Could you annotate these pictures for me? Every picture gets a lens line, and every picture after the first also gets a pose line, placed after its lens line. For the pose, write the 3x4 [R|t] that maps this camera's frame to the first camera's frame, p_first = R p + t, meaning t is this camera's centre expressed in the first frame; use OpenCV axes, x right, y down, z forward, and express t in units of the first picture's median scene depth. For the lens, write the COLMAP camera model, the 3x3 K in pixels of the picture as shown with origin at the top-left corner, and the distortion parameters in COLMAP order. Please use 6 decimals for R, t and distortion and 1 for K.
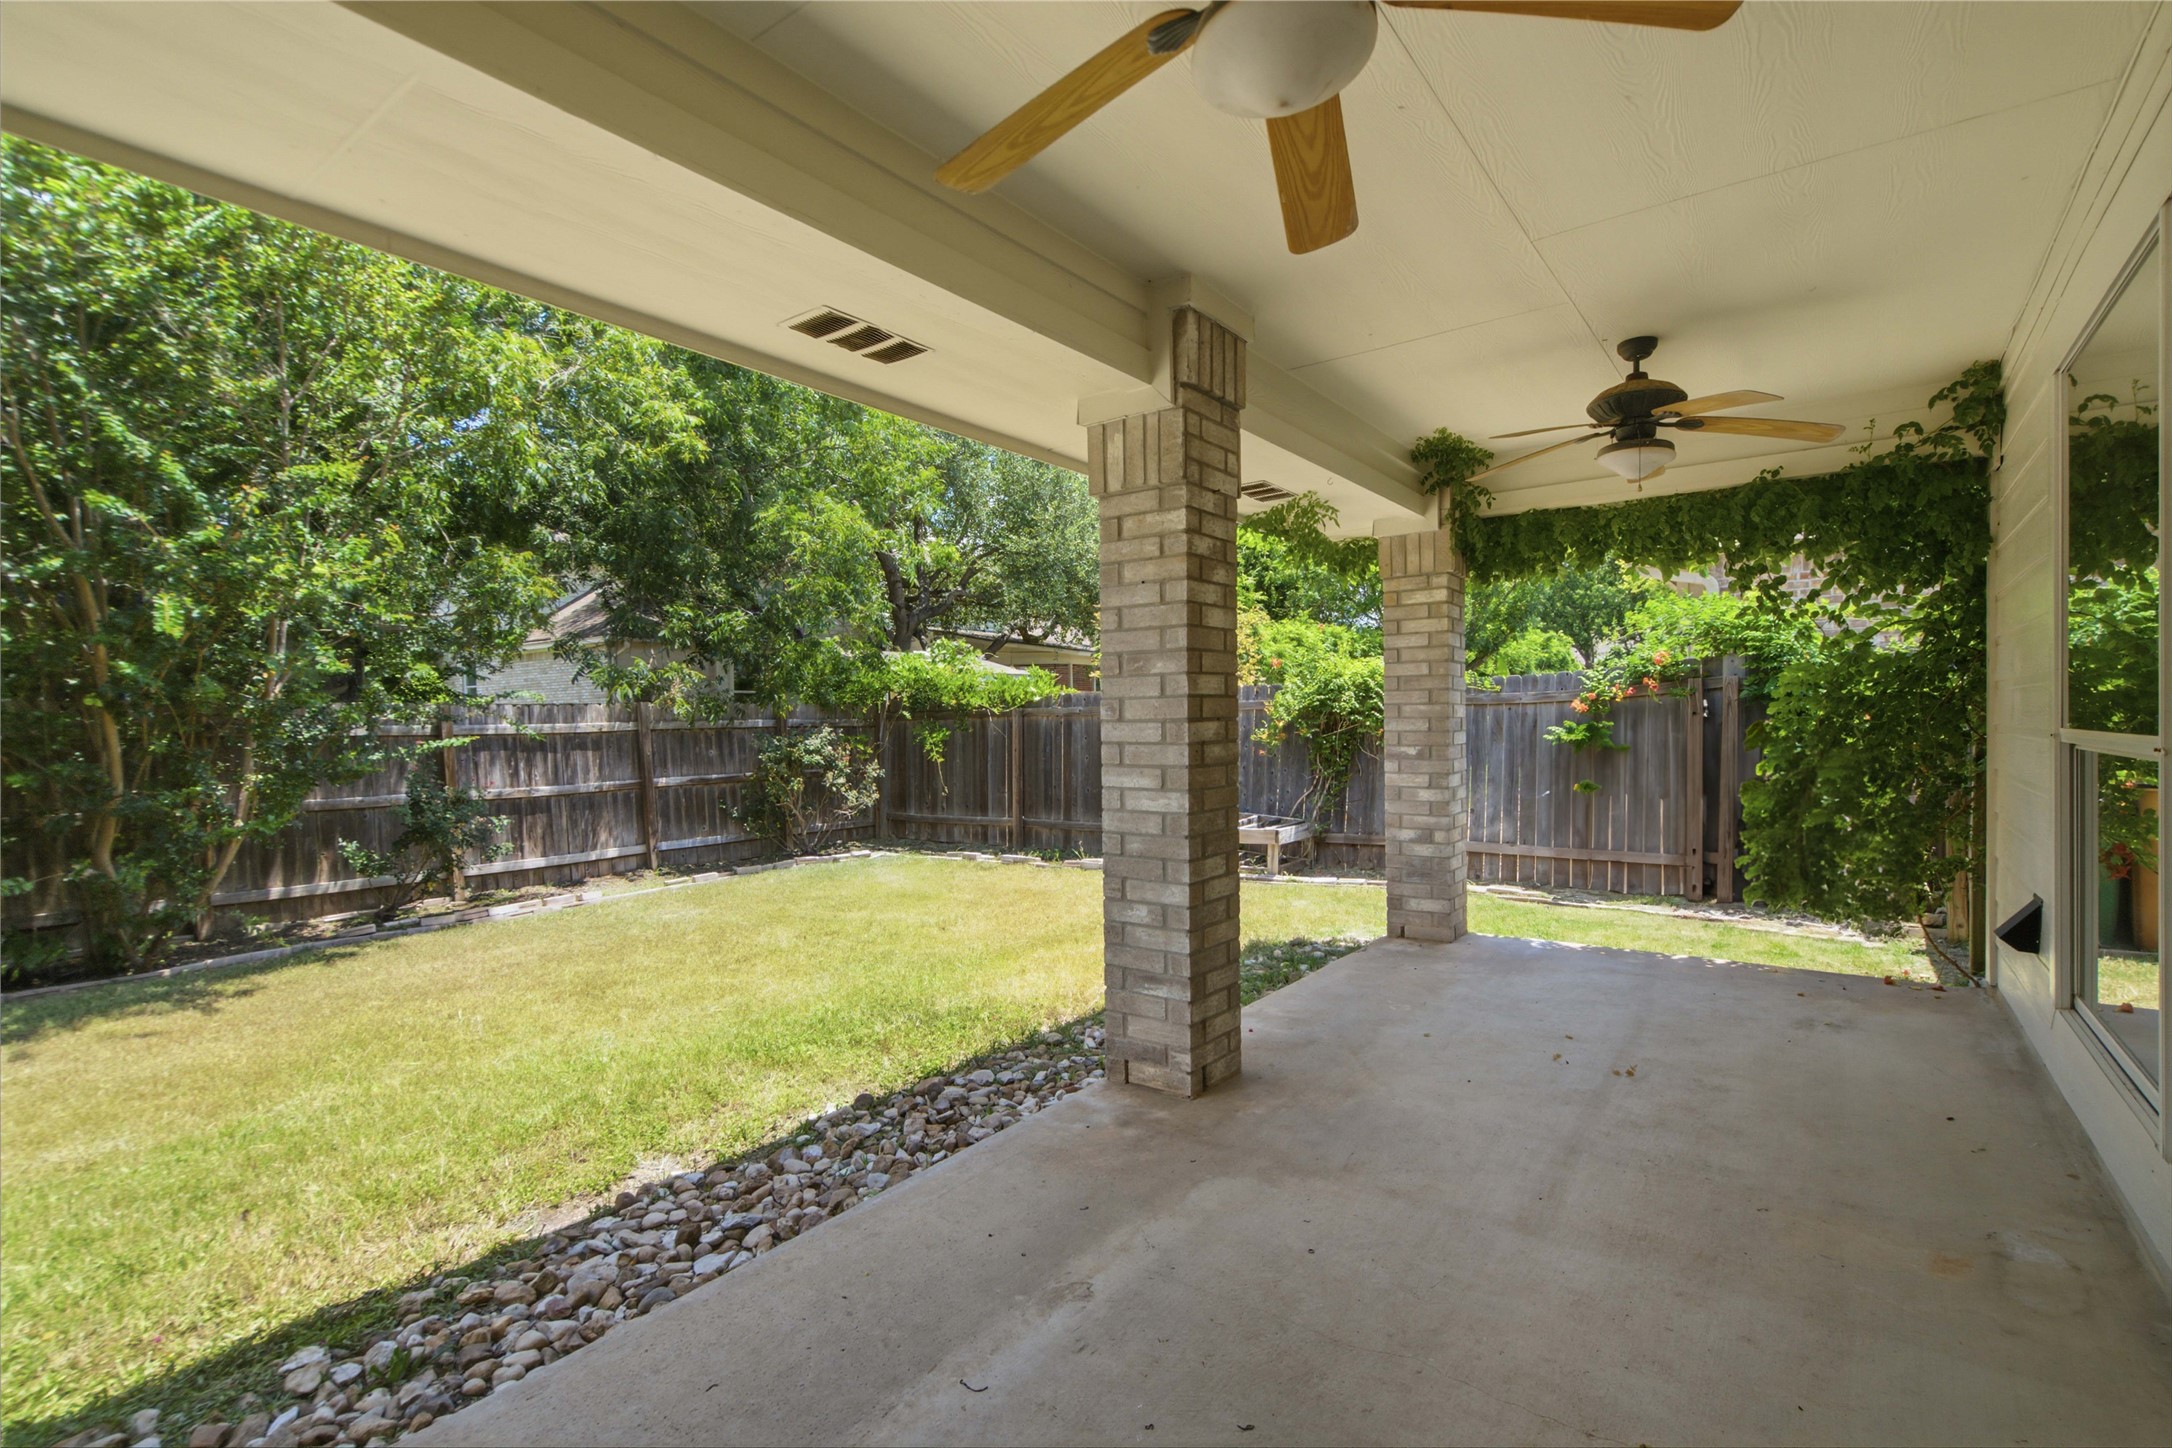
lens RADIAL K [[1000.6, 0, 1096.7], [0, 1000.6, 721.5], [0, 0, 1]] dist [-0.002190, -0.000223]
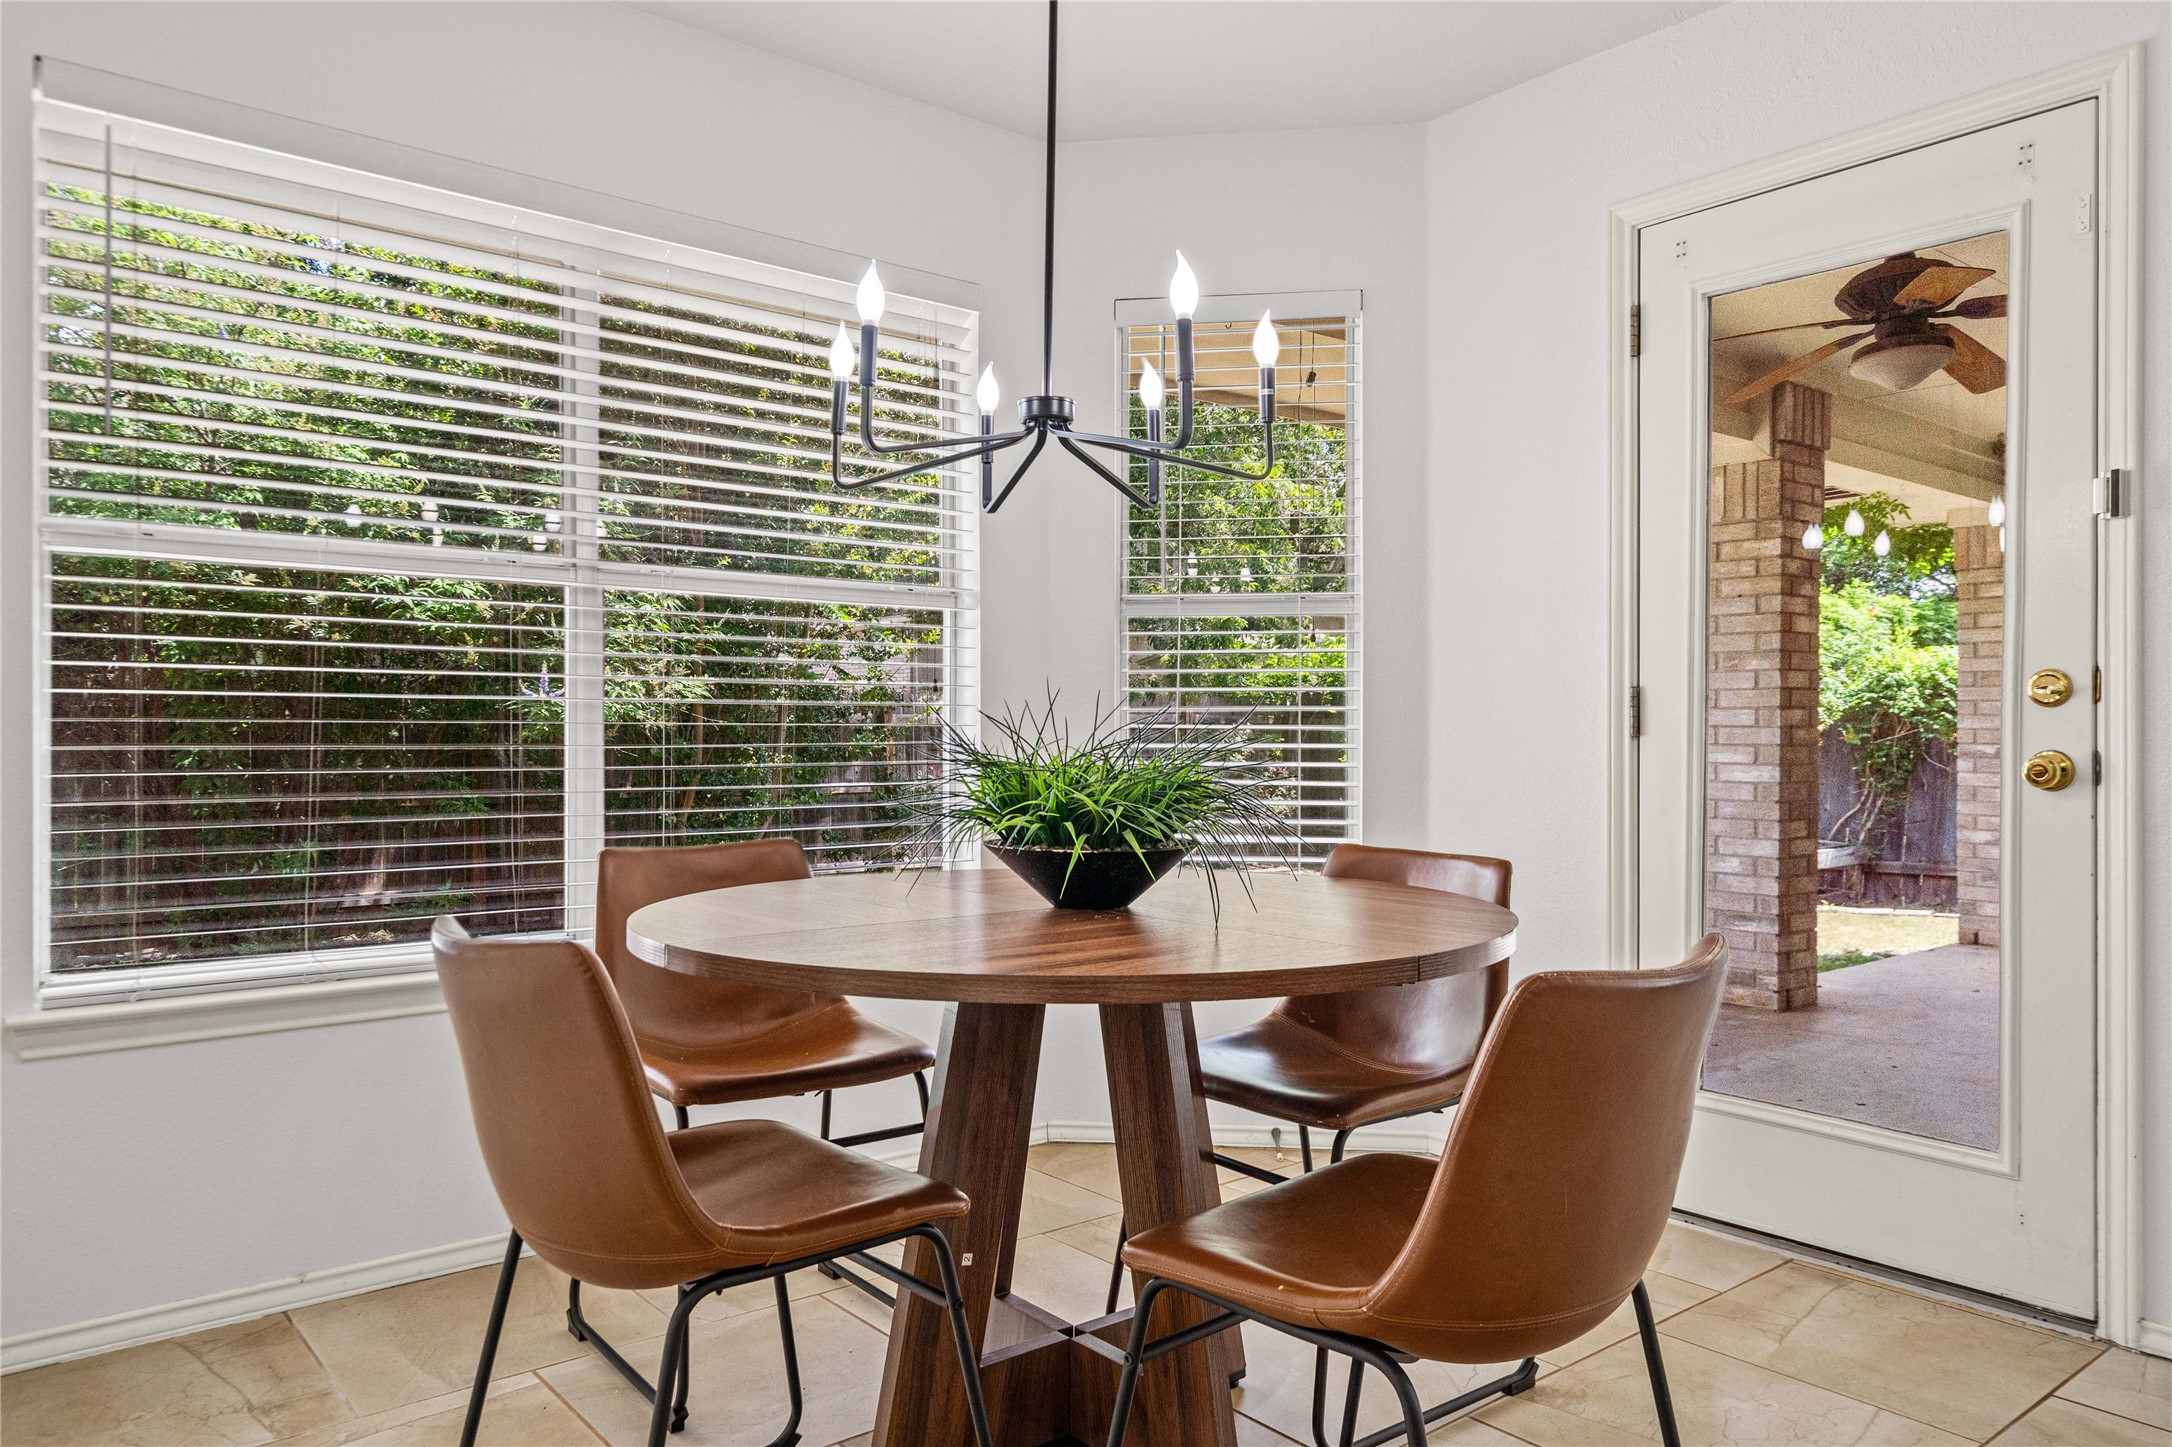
lens RADIAL K [[1440.2, 0, 1071.4], [0, 1440.2, 724.0], [0, 0, 1]] dist [-0.010070, 0.002509]
pose [[0.962361, 0.013830, -0.271424, -0.264331], [-0.014972, 0.999886, -0.002136, 0.035136], [0.271363, 0.006119, 0.962458, -0.935349]]
